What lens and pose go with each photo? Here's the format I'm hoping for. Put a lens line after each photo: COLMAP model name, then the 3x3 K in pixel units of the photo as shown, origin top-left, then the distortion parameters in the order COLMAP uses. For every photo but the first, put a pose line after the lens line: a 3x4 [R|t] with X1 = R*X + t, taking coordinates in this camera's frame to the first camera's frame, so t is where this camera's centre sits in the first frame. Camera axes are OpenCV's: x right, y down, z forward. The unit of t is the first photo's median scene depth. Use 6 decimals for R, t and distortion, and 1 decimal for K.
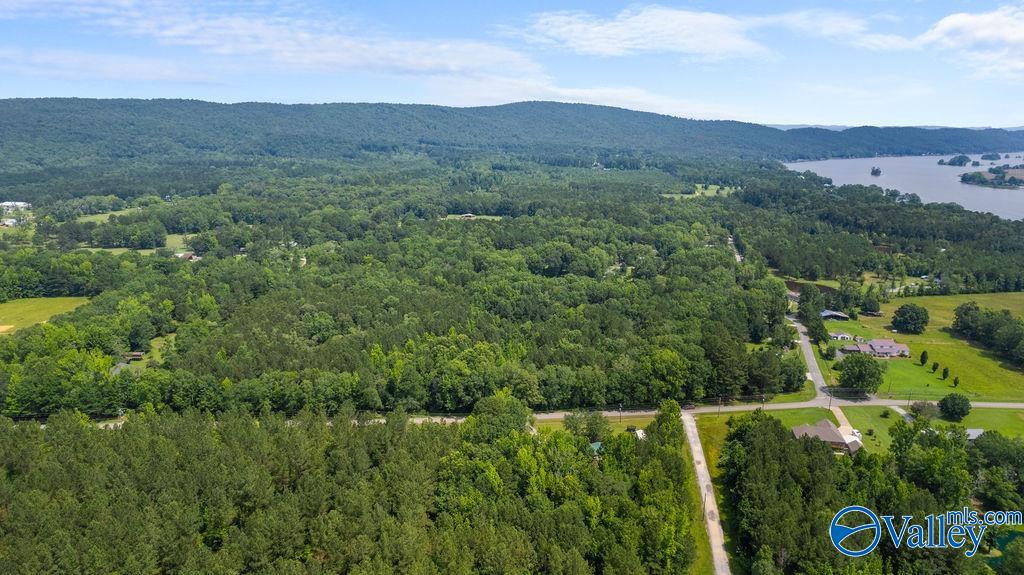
lens RADIAL K [[659.7, 0, 507.7], [0, 659.7, 288.1], [0, 0, 1]] dist [-0.078344, 0.073294]
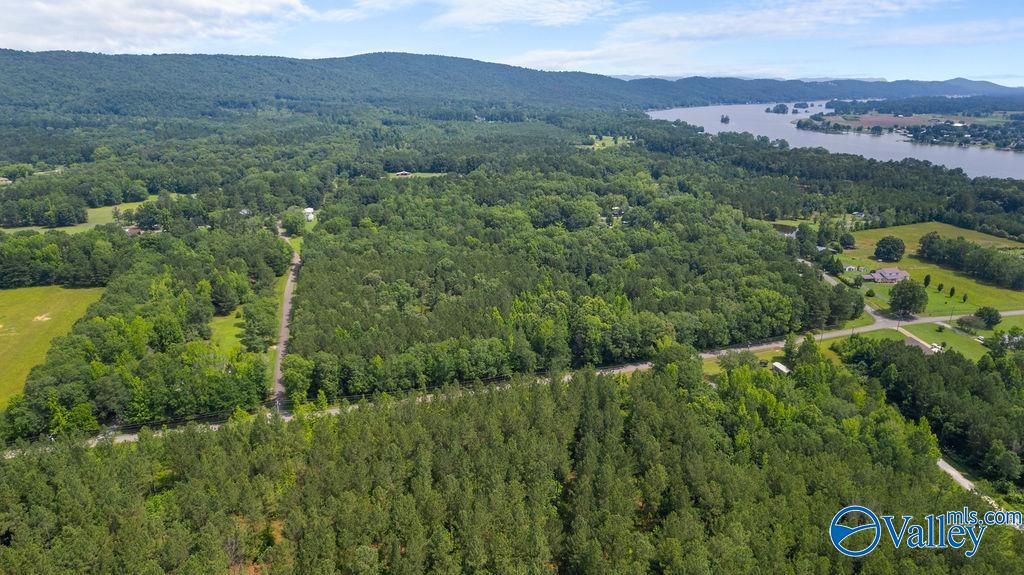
lens RADIAL K [[659.7, 0, 507.7], [0, 659.7, 288.1], [0, 0, 1]] dist [-0.078344, 0.073294]
pose [[0.967925, -0.077311, 0.239049, -0.109001], [0.060634, 0.995235, 0.076361, -0.004547], [-0.243814, -0.059417, 0.968000, 0.010657]]
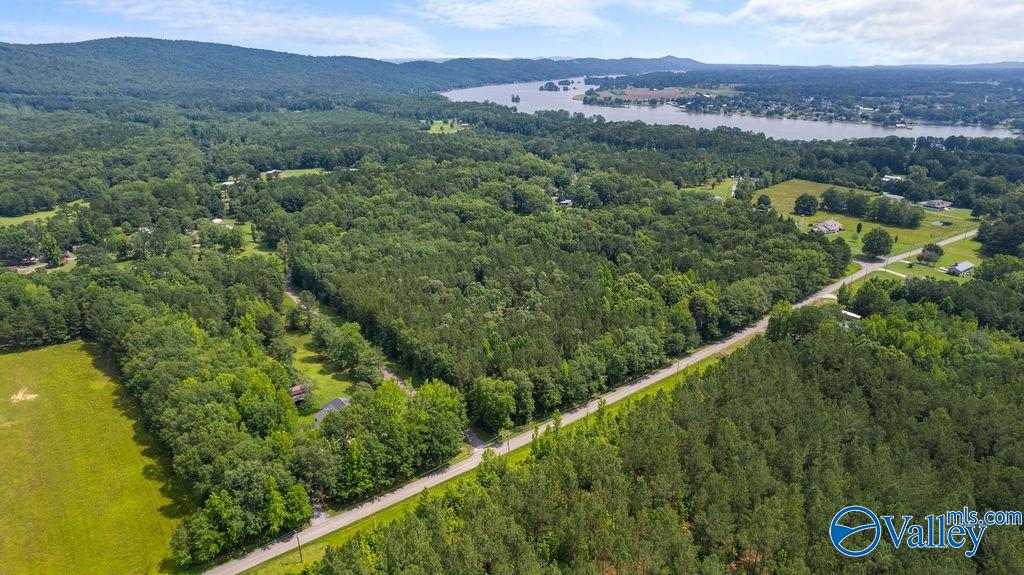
lens RADIAL K [[659.7, 0, 507.7], [0, 659.7, 288.1], [0, 0, 1]] dist [-0.078344, 0.073294]
pose [[0.810077, -0.203779, 0.549772, -0.221369], [0.153066, 0.978645, 0.137206, -0.021393], [-0.565991, -0.026996, 0.823969, 0.073753]]
